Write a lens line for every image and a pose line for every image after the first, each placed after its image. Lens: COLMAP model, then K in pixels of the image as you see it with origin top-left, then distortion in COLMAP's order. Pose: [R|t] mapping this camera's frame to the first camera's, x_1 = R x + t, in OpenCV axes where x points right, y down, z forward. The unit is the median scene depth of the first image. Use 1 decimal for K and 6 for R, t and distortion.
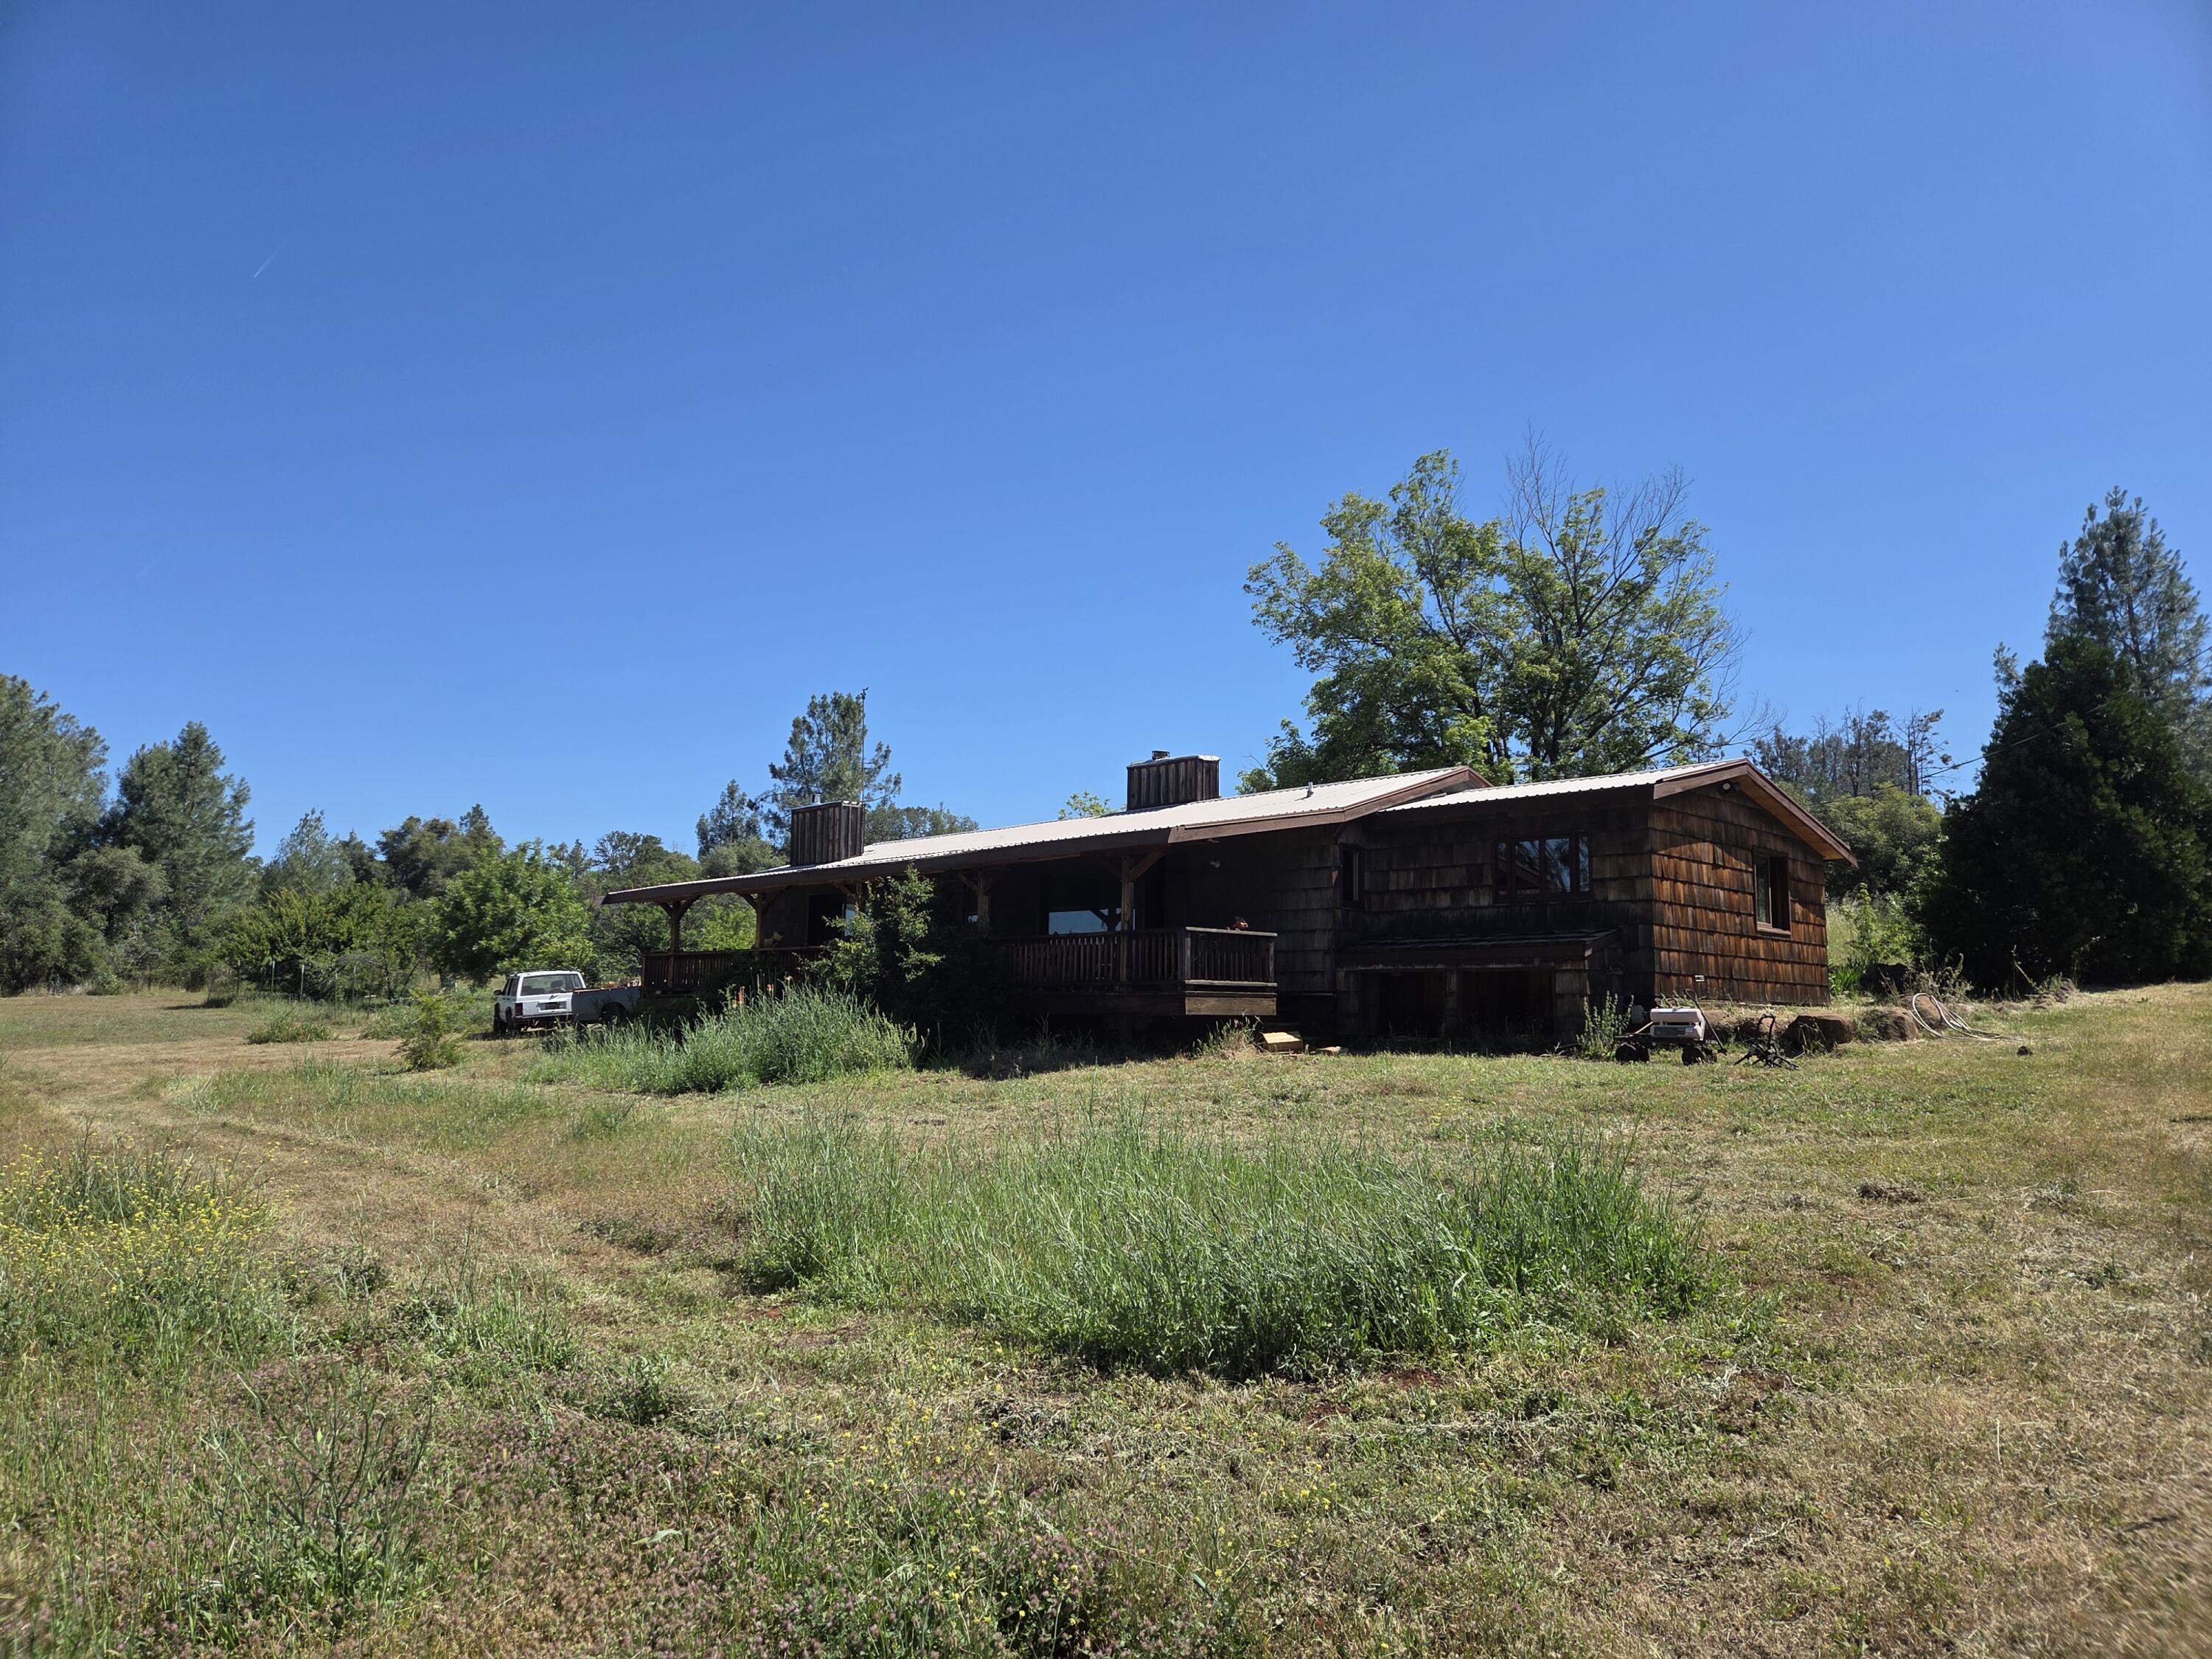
lens RADIAL K [[1491.3, 0, 1103.2], [0, 1491.3, 821.2], [0, 0, 1]] dist [0.052301, -0.049482]
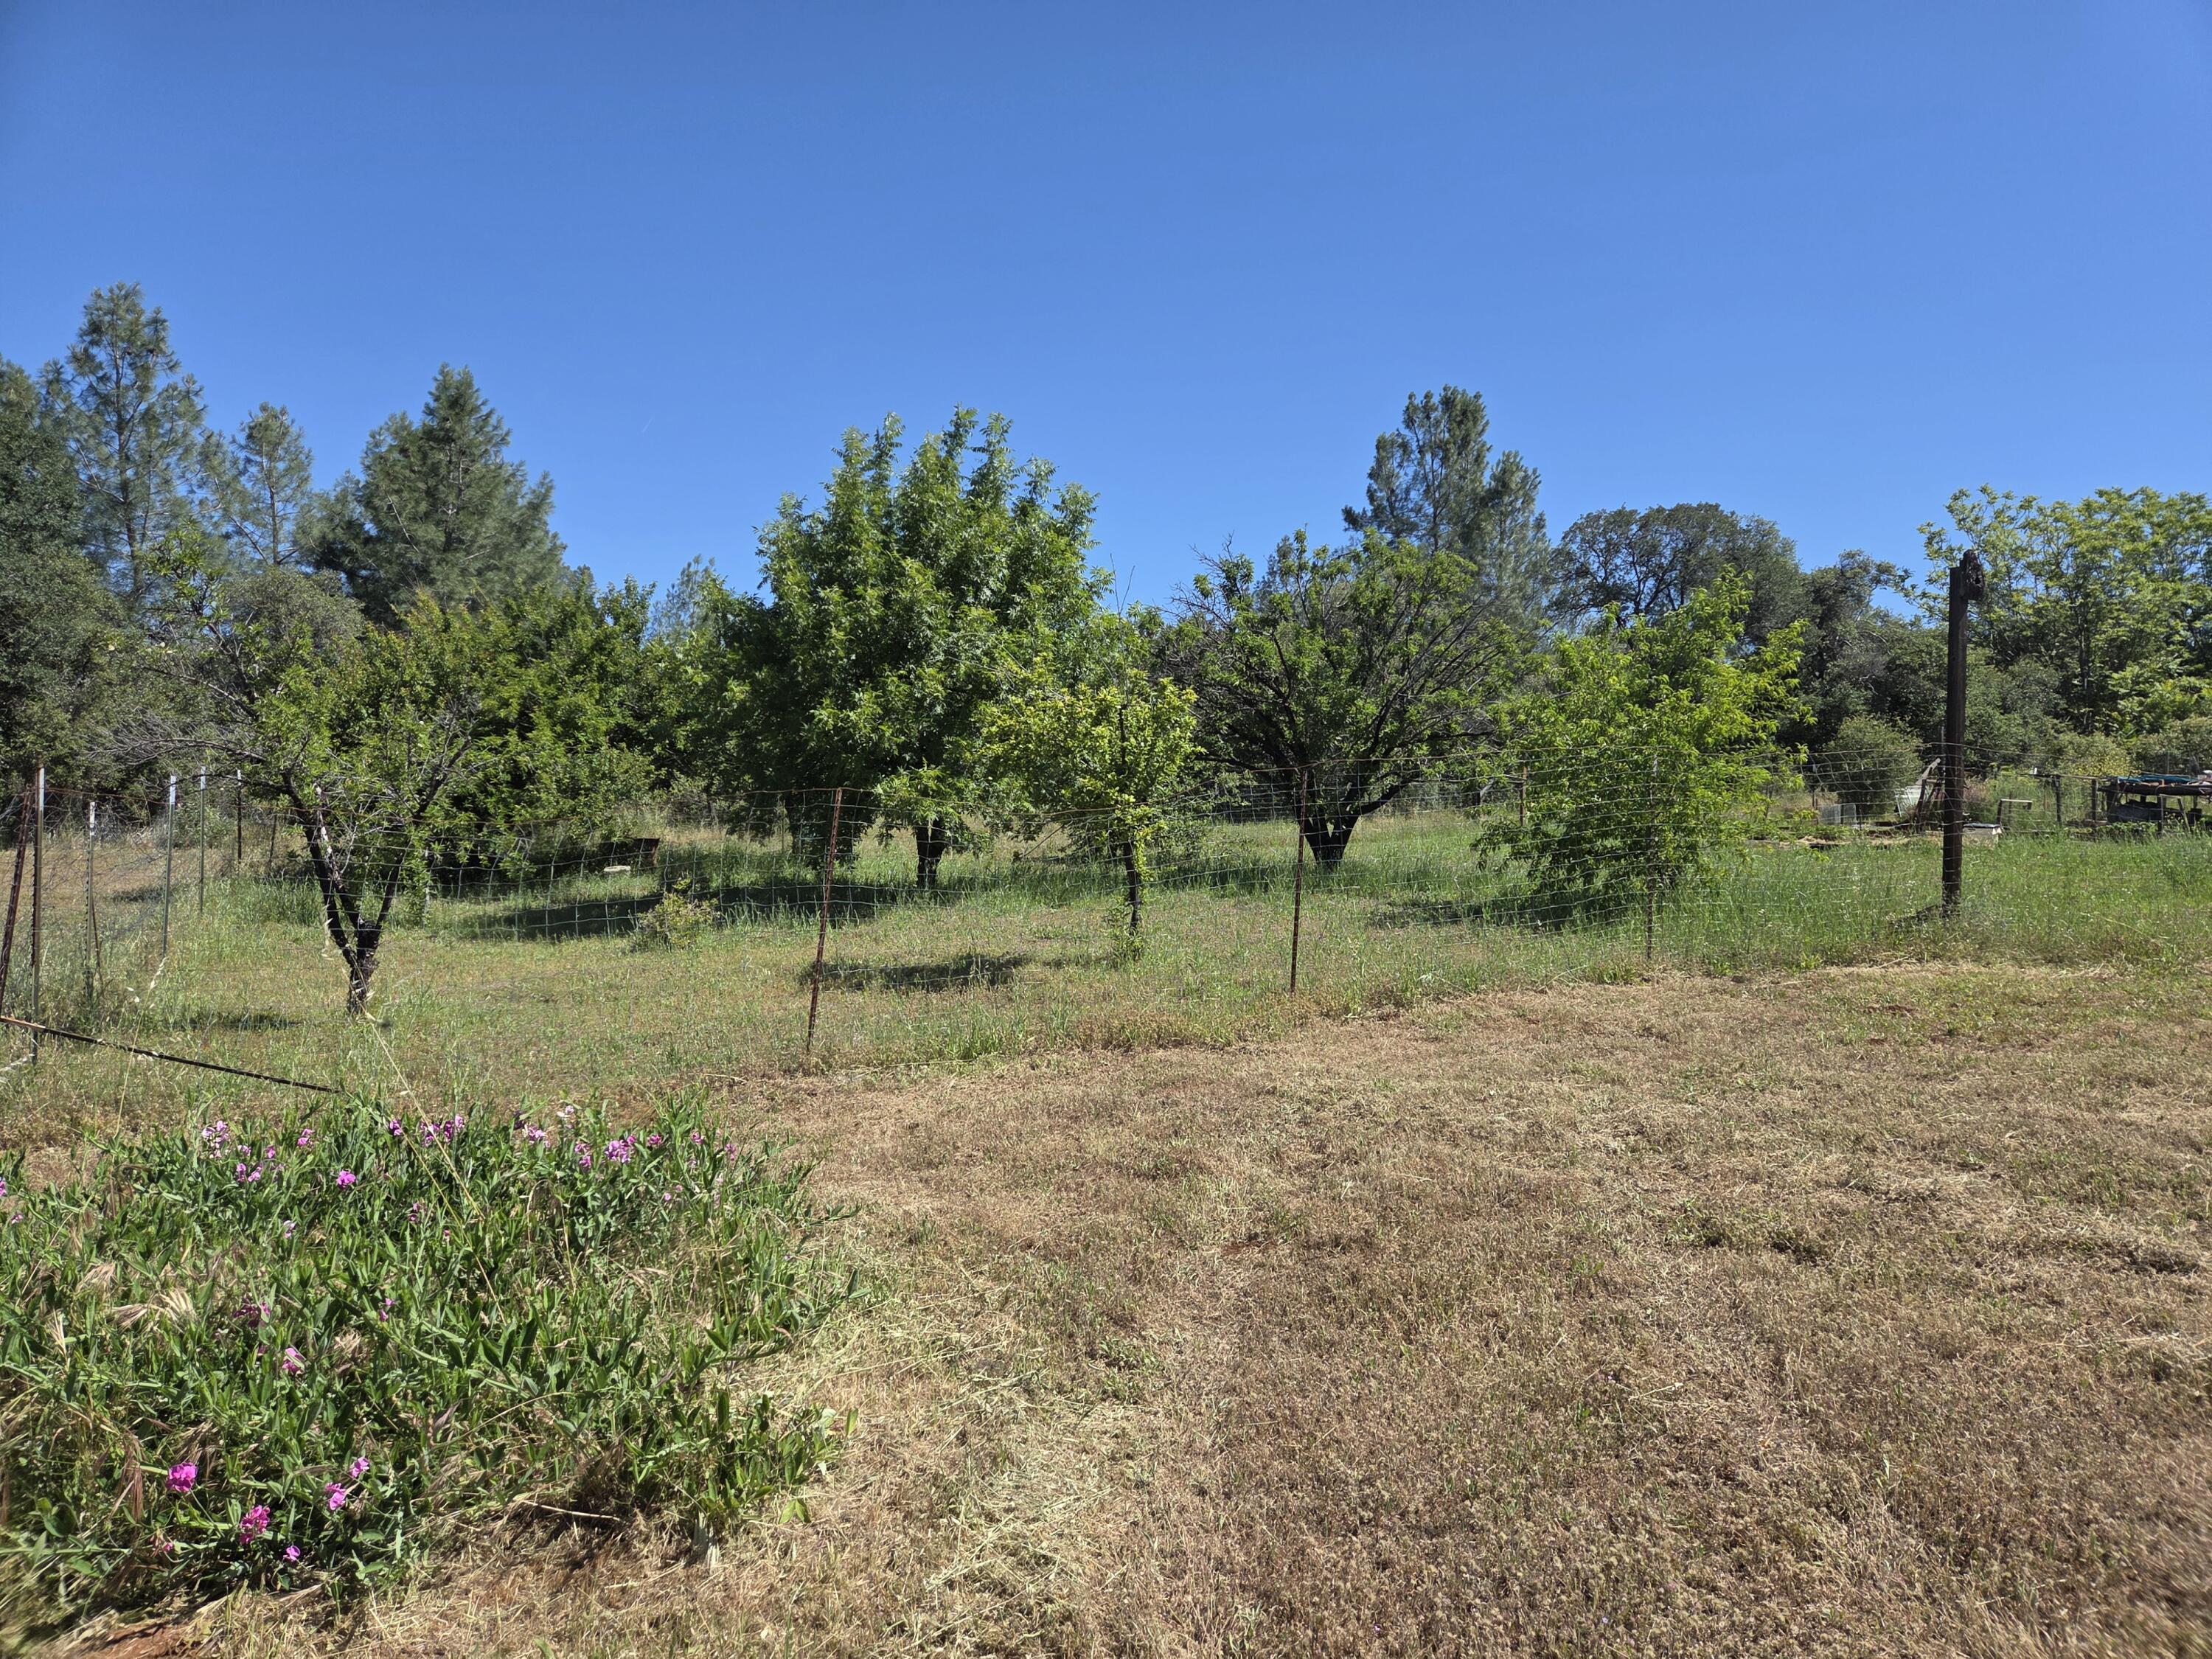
lens RADIAL K [[1491.3, 0, 1108.2], [0, 1491.3, 830.1], [0, 0, 1]] dist [0.052301, -0.049482]
pose [[0.950729, 0.012774, -0.309758, -0.189400], [0.022400, 0.993709, 0.109733, 0.051350], [0.309211, -0.111265, 0.944462, 0.521394]]
